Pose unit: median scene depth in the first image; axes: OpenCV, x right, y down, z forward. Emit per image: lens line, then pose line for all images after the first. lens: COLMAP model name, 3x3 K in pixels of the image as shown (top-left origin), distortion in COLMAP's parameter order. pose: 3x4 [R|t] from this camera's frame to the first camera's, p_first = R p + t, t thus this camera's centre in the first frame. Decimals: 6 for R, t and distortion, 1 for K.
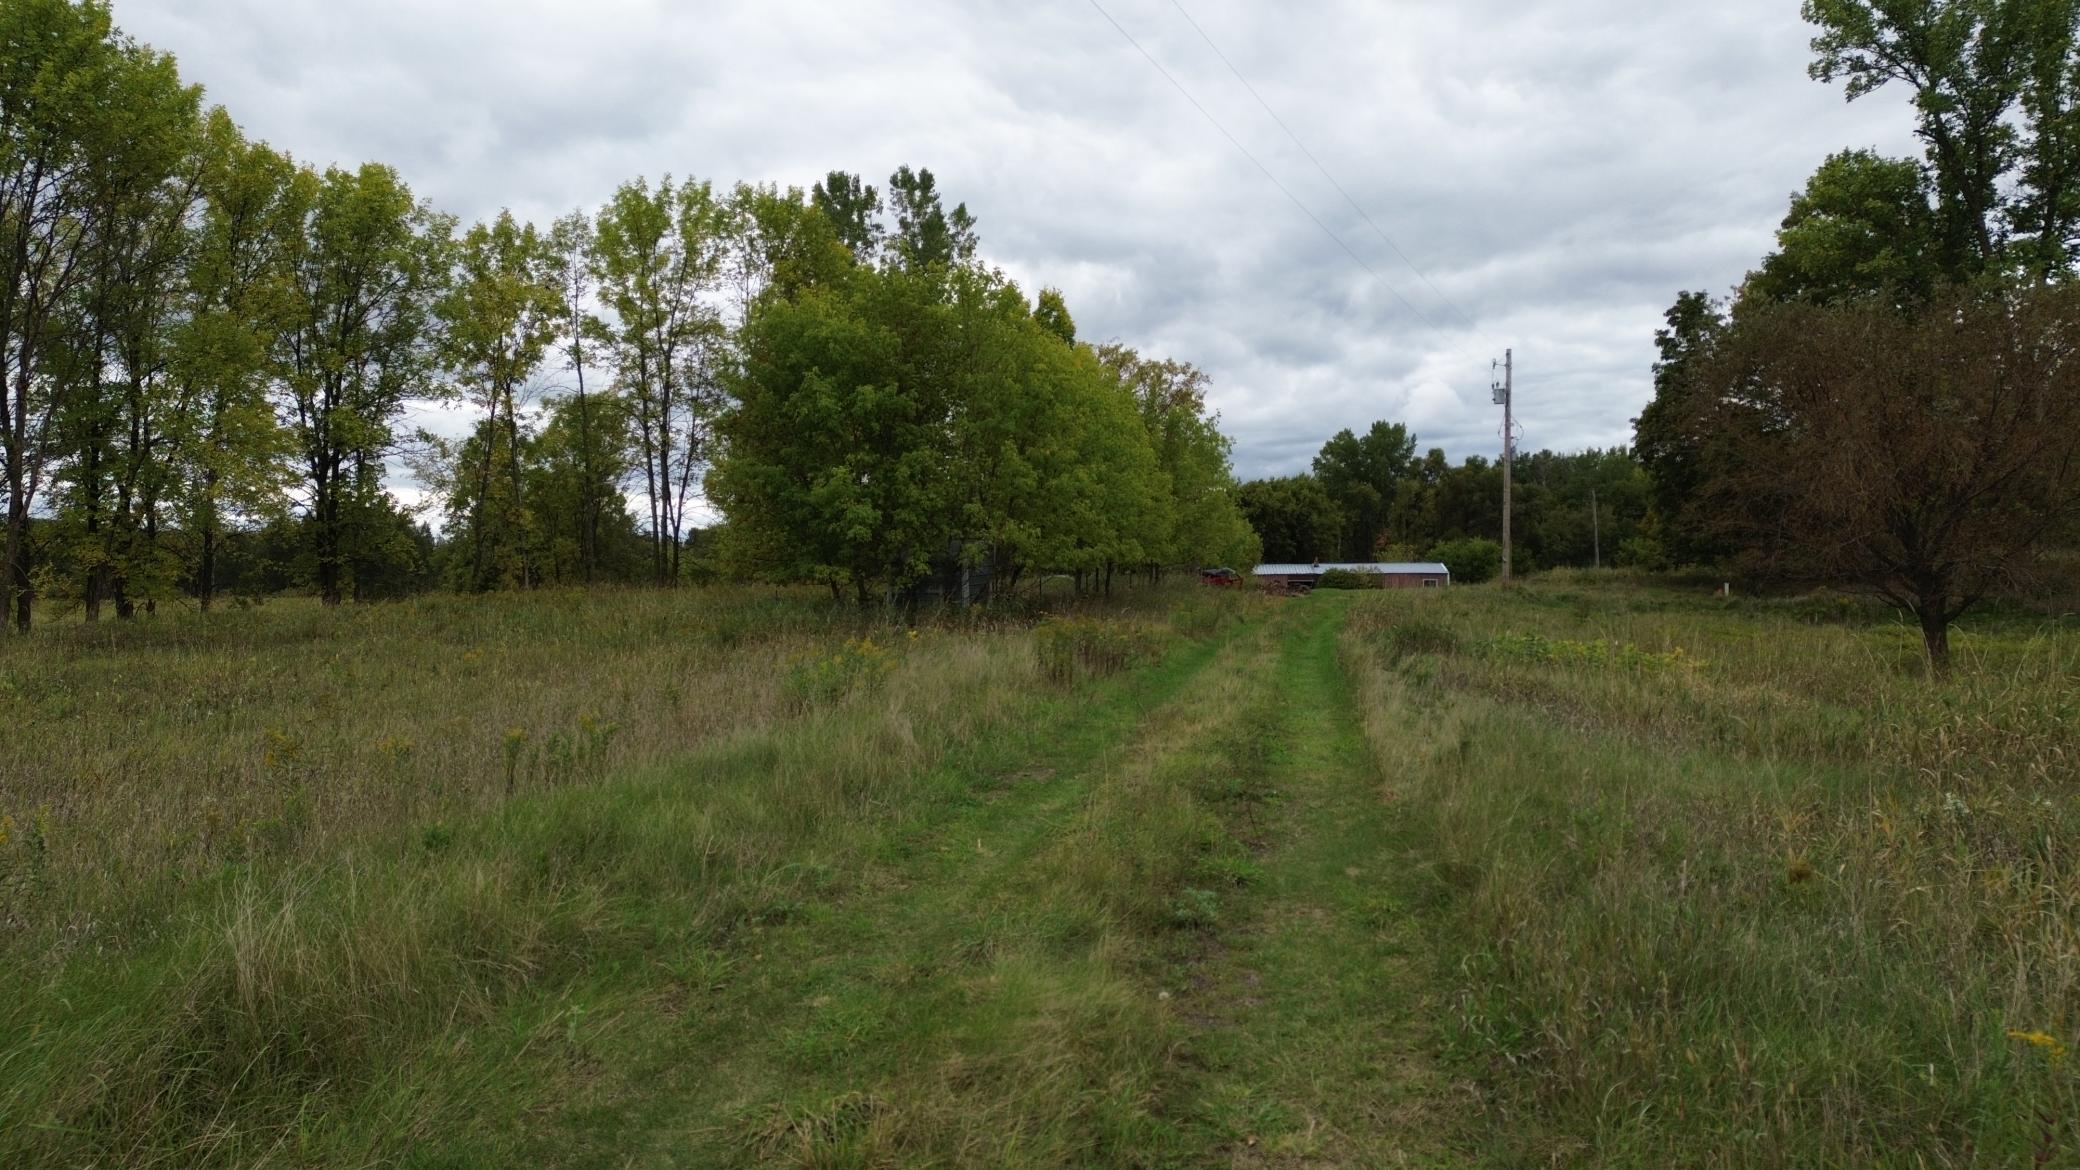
lens RADIAL K [[1457.5, 0, 1041.3], [0, 1457.5, 585.9], [0, 0, 1]] dist [0.094208, -0.101012]
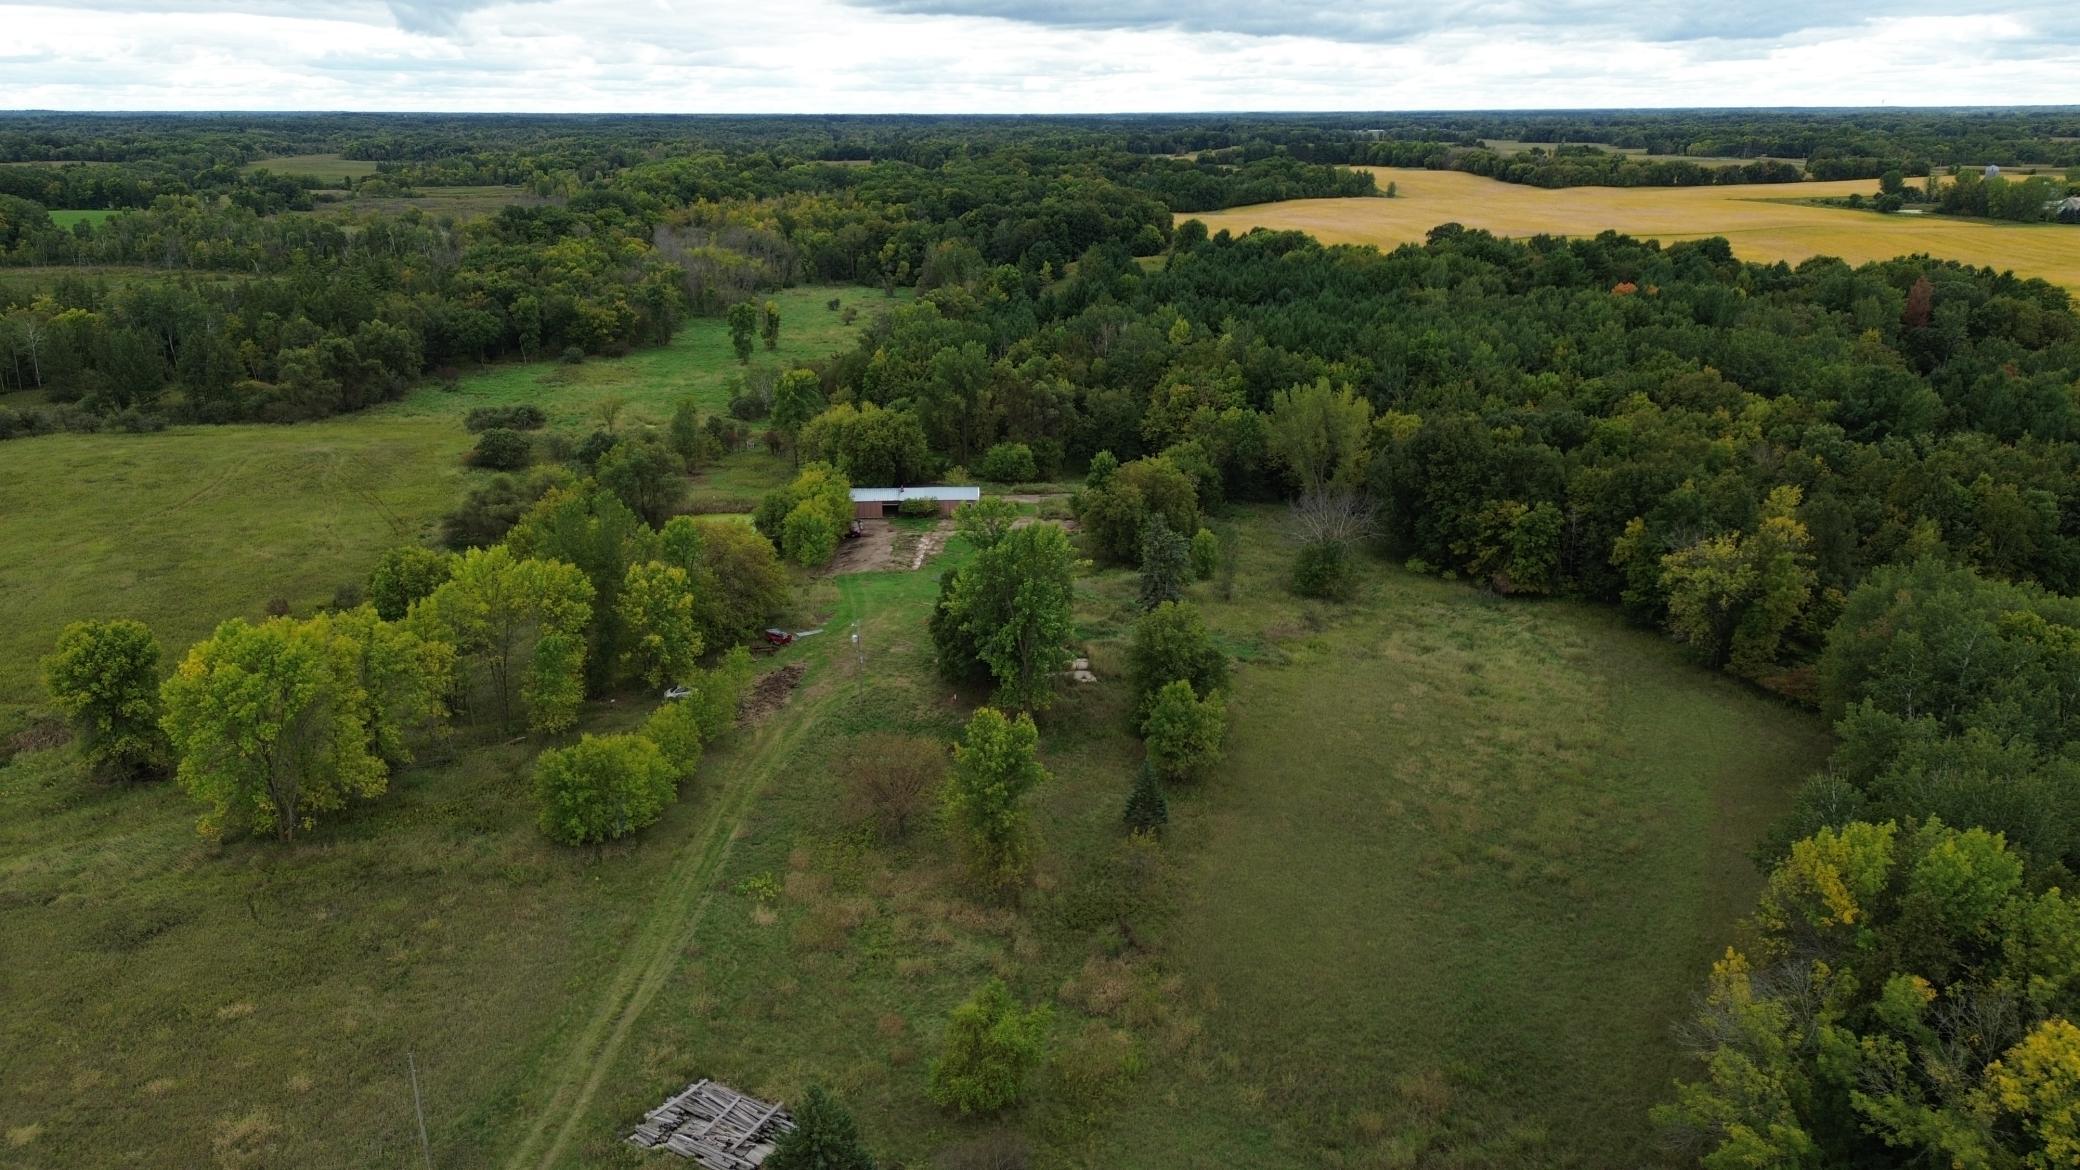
lens RADIAL K [[1457.5, 0, 1036.4], [0, 1457.5, 572.6], [0, 0, 1]] dist [0.094208, -0.101012]
pose [[0.990485, -0.040830, 0.131428, 0.092988], [0.000794, 0.956657, 0.291217, -0.300735], [-0.137622, -0.288341, 0.947586, -0.427034]]
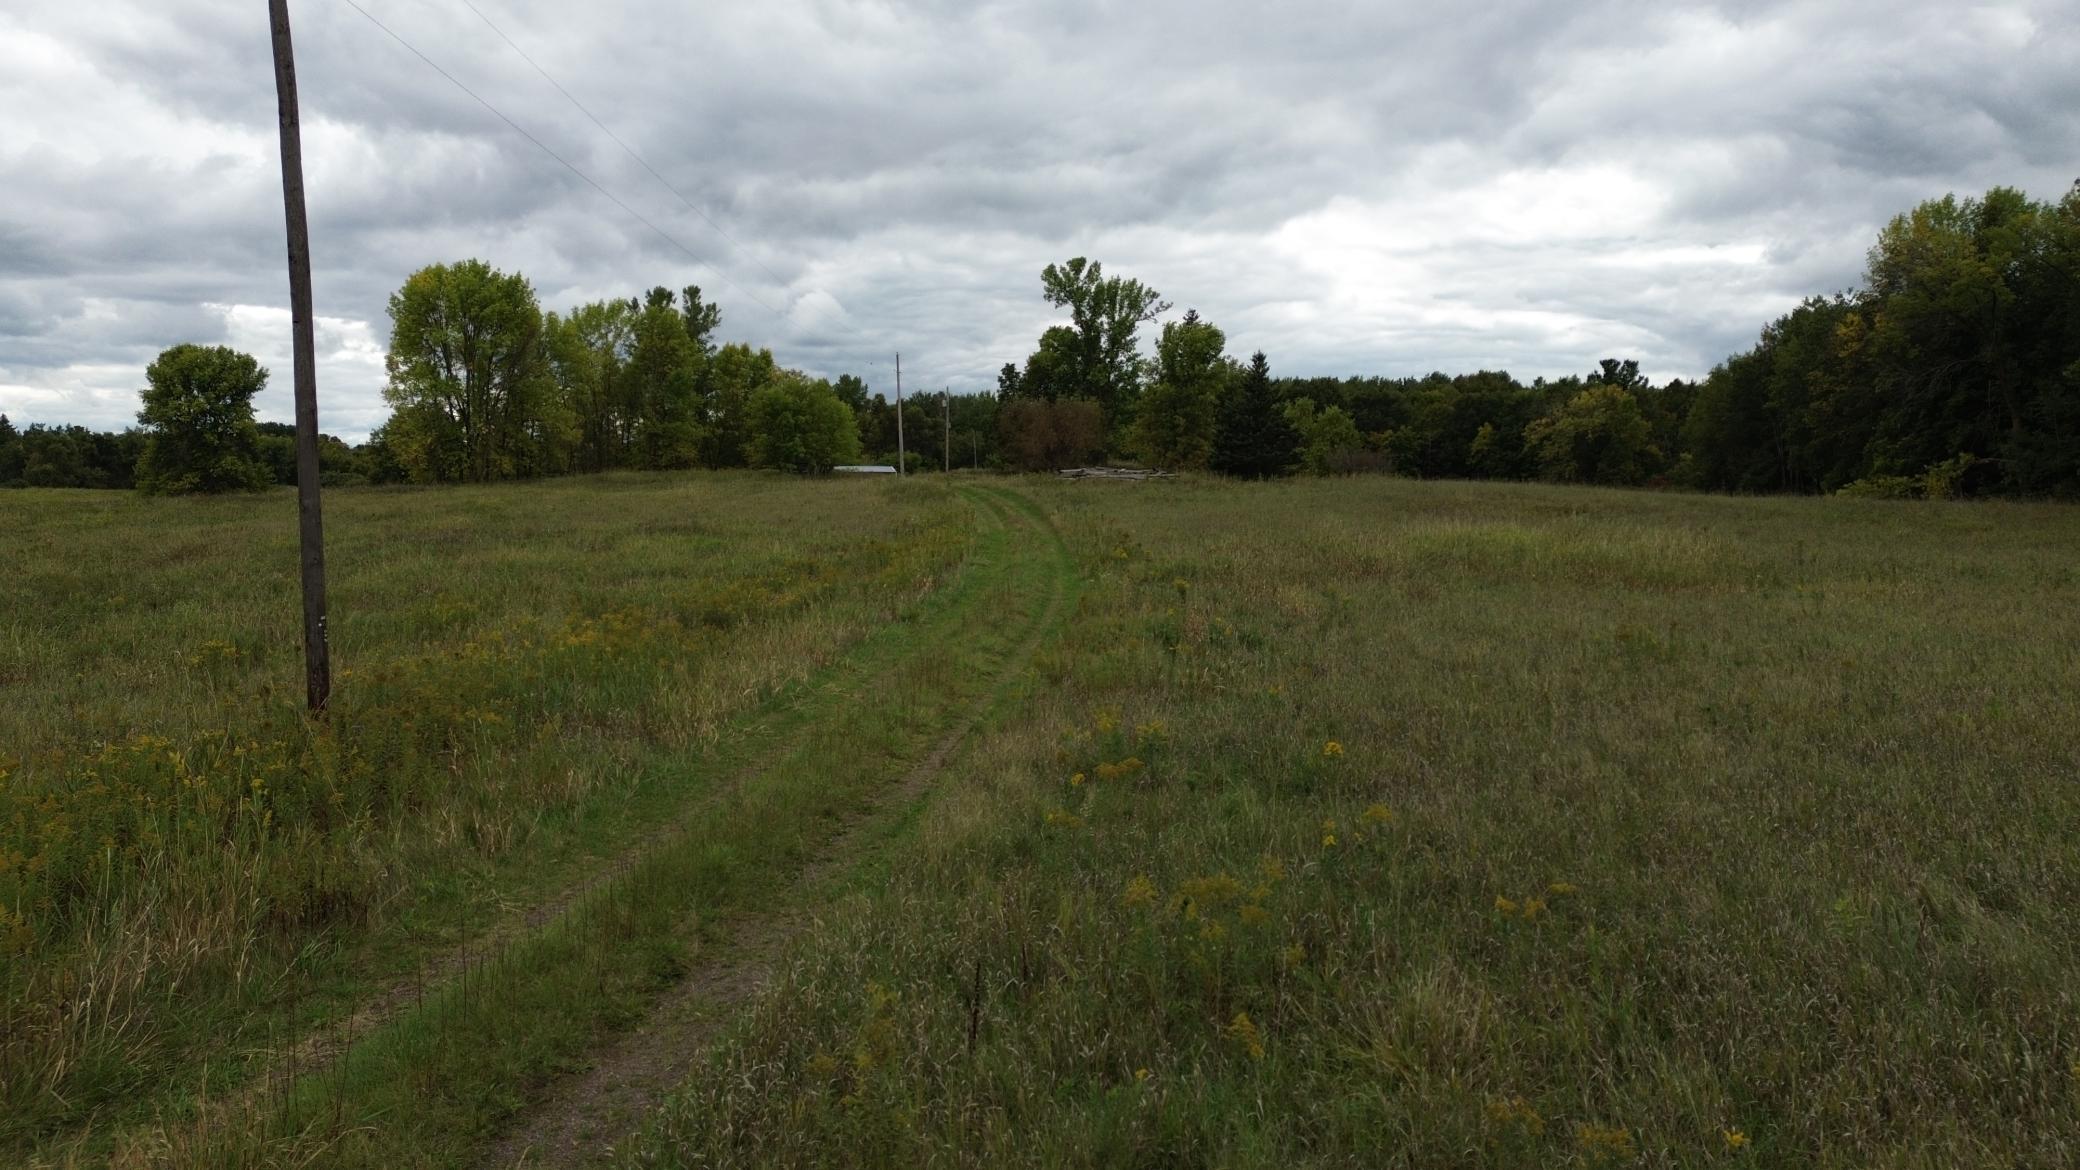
lens RADIAL K [[1457.5, 0, 1038.9], [0, 1457.5, 579.3], [0, 0, 1]] dist [0.094208, -0.101012]
pose [[0.917604, -0.024253, 0.396754, -0.192611], [0.000204, 0.998165, 0.060546, 0.010426], [-0.397495, -0.055476, 0.915926, -0.494493]]
